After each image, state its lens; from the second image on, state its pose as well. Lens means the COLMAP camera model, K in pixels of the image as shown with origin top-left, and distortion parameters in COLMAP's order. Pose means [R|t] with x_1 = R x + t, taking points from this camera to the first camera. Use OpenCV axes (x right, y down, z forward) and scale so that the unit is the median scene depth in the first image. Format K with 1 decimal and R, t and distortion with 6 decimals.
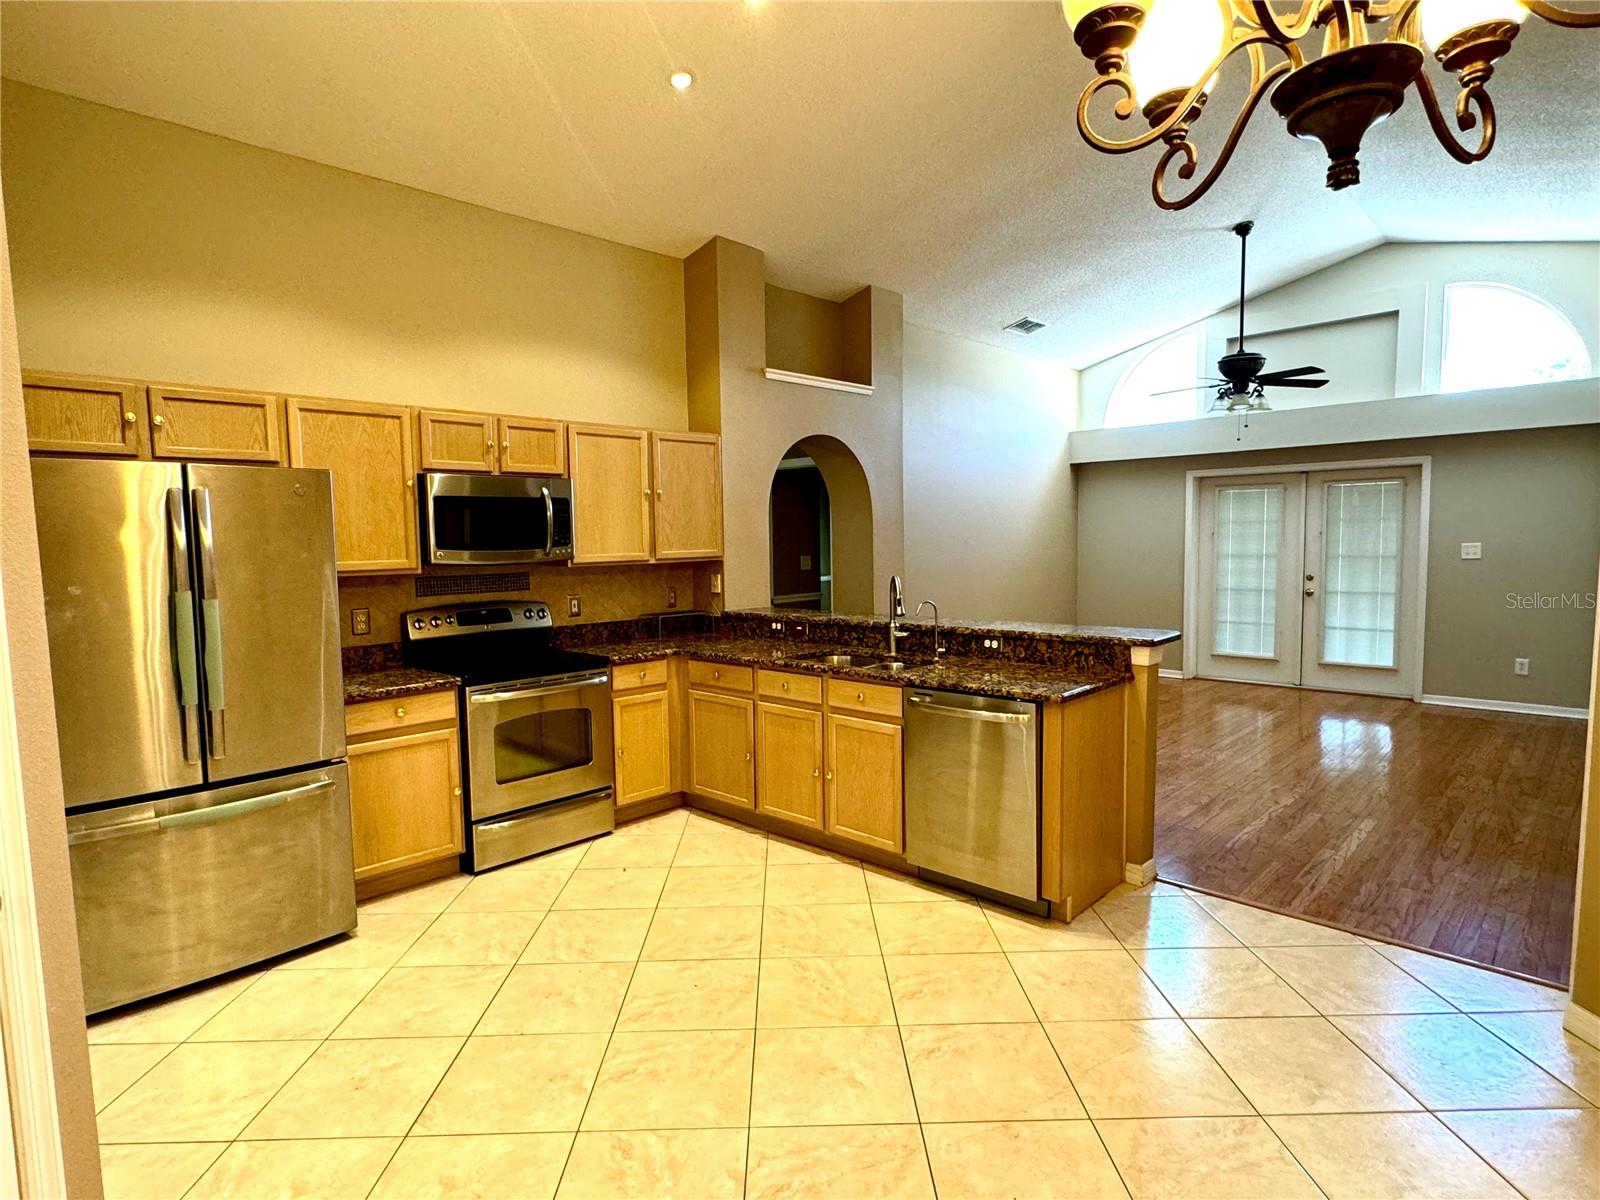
lens RADIAL K [[840.4, 0, 798.0], [0, 840.4, 602.7], [0, 0, 1]] dist [0.000500, 0.000161]
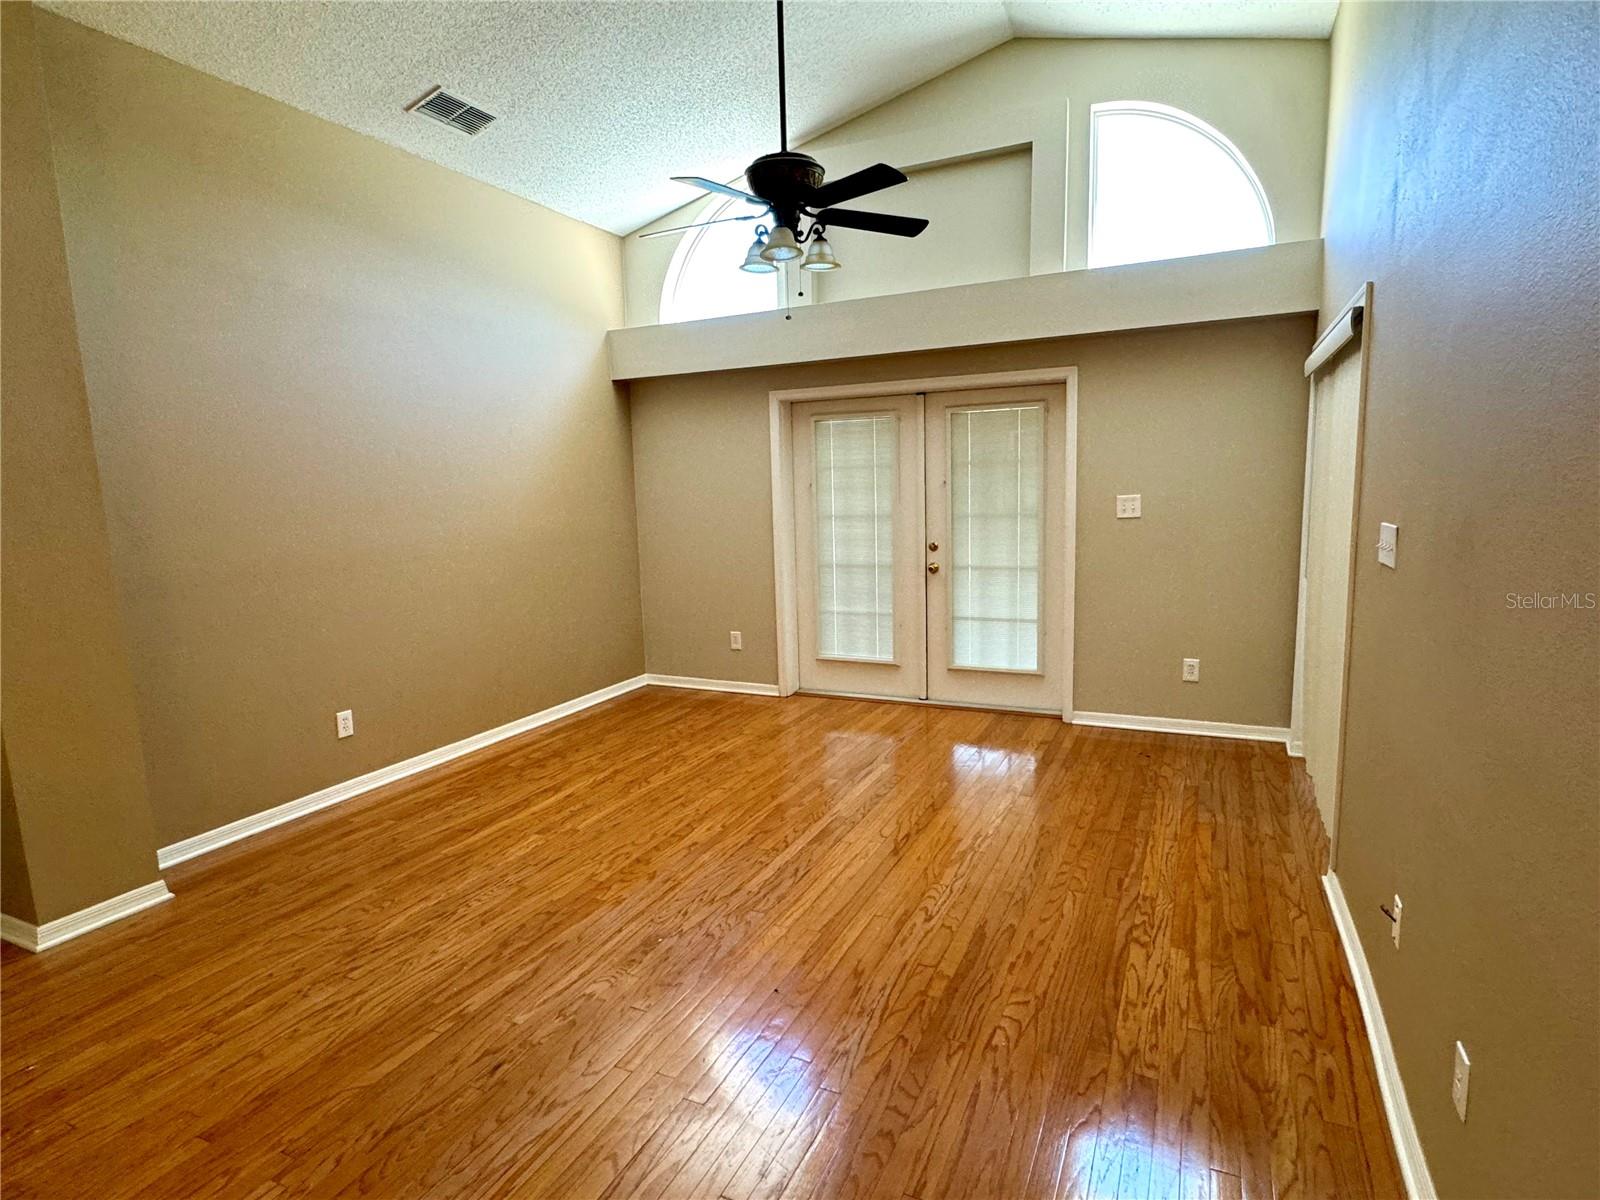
lens RADIAL K [[840.4, 0, 801.1], [0, 840.4, 601.3], [0, 0, 1]] dist [0.000500, 0.000161]
pose [[0.944805, -0.060467, 0.322006, 0.279763], [0.041380, 0.996974, 0.065801, -0.035486], [-0.325010, -0.048845, 0.944448, 0.378169]]
